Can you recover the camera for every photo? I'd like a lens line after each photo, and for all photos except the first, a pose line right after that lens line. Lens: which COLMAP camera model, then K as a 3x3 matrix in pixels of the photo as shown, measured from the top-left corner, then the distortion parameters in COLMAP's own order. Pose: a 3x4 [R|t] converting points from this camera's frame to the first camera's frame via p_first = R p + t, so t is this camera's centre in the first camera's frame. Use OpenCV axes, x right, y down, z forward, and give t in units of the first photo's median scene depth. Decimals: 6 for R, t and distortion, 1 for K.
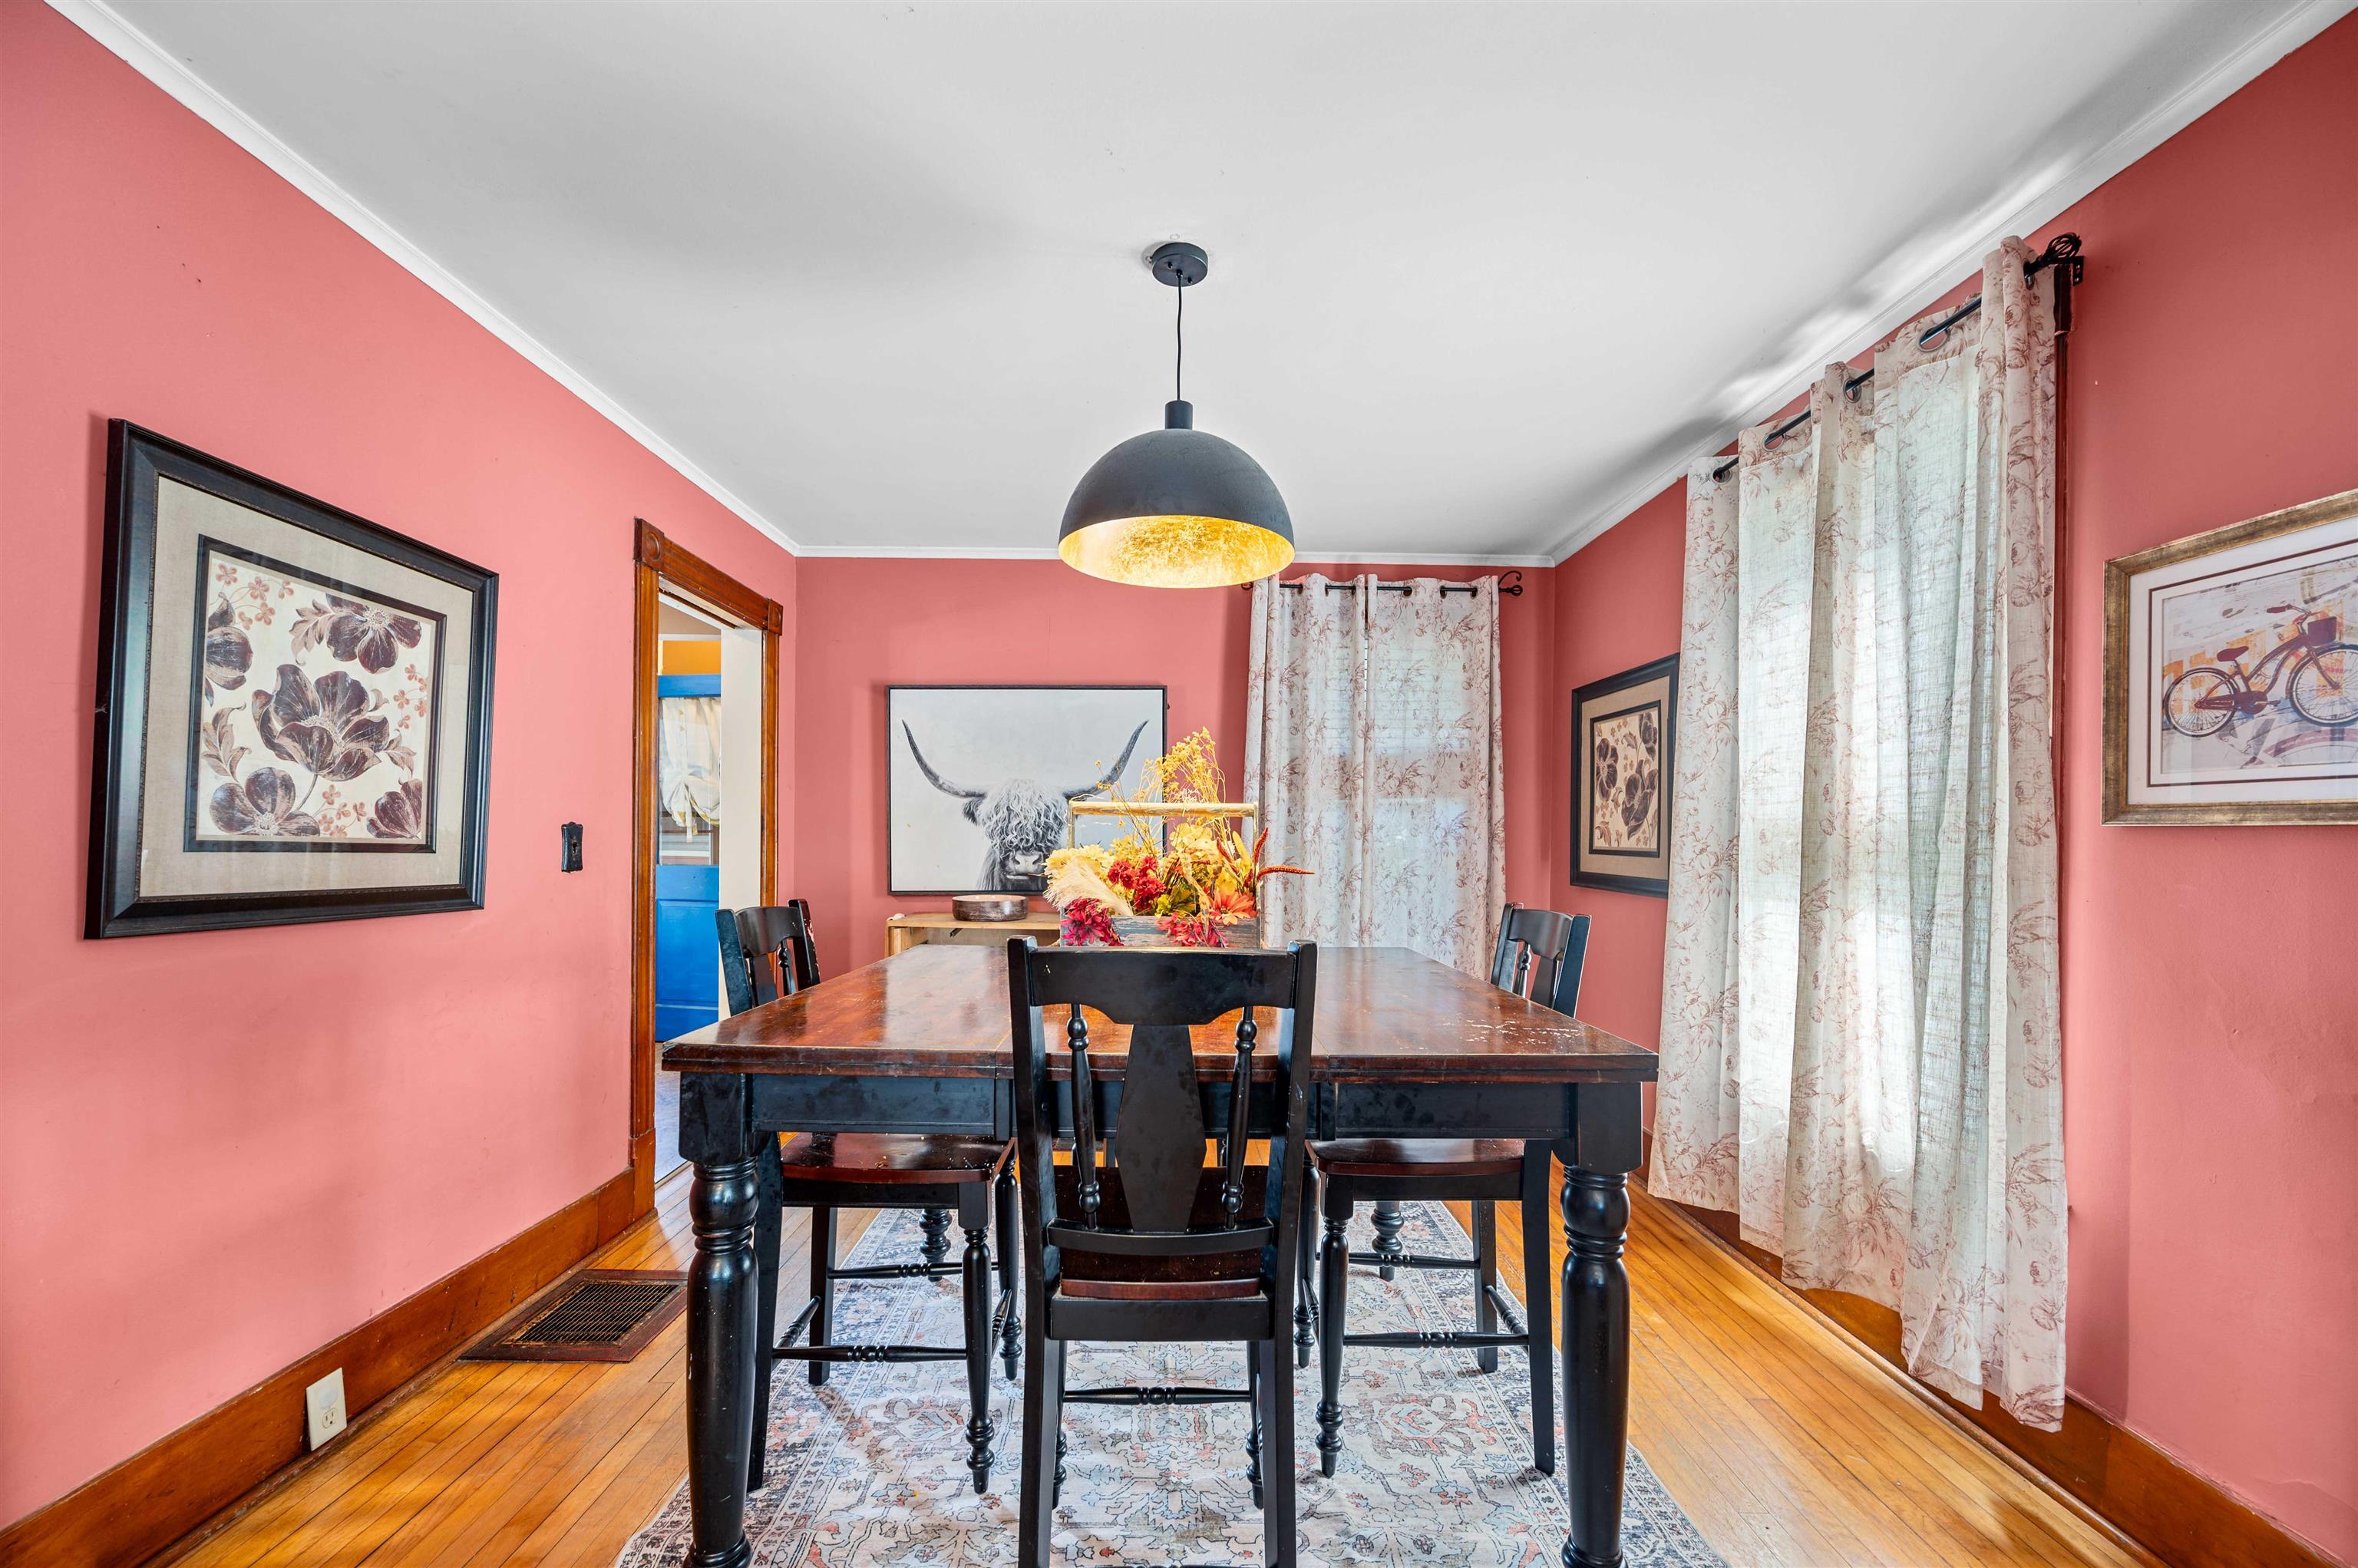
lens RADIAL K [[948.7, 0, 1179.9], [0, 948.7, 832.0], [0, 0, 1]] dist [-0.001484, 0.000222]
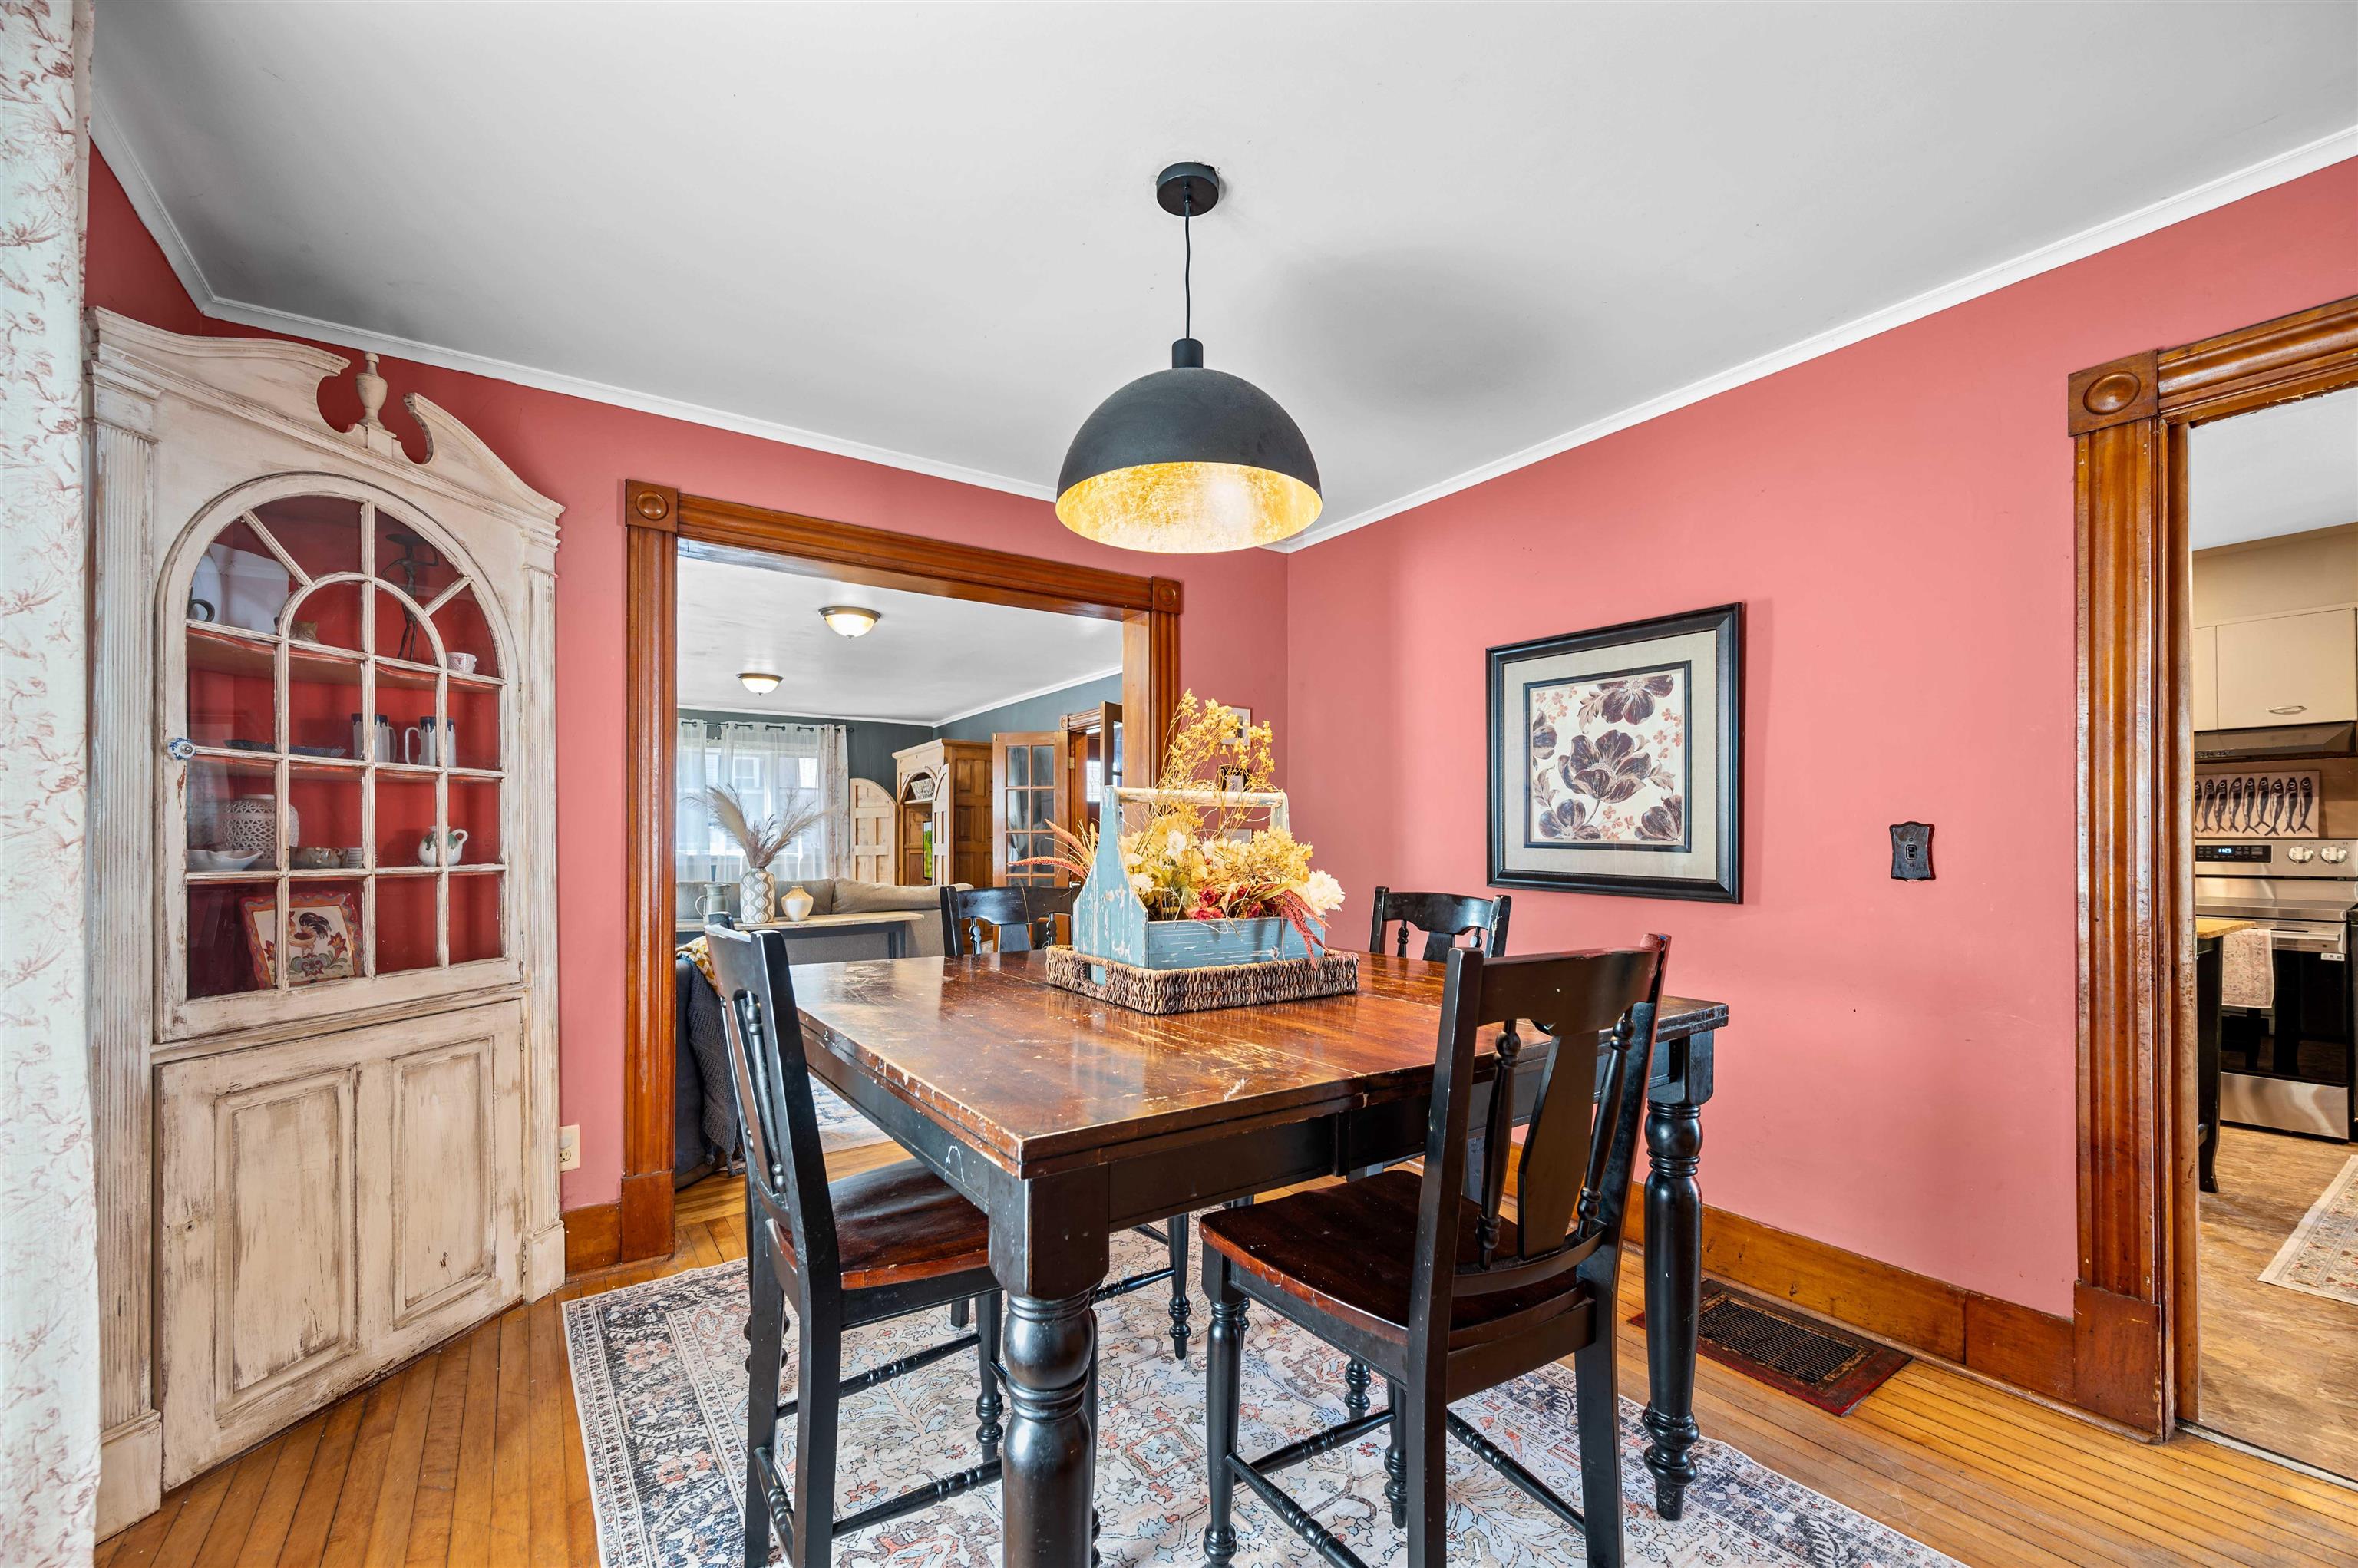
lens RADIAL K [[948.7, 0, 1158.0], [0, 948.7, 837.5], [0, 0, 1]] dist [-0.001484, 0.000222]
pose [[-0.835519, -0.013835, -0.549287, 0.545043], [-0.006703, 0.999865, -0.014988, 0.028565], [0.549420, -0.008841, -0.835500, 1.864392]]
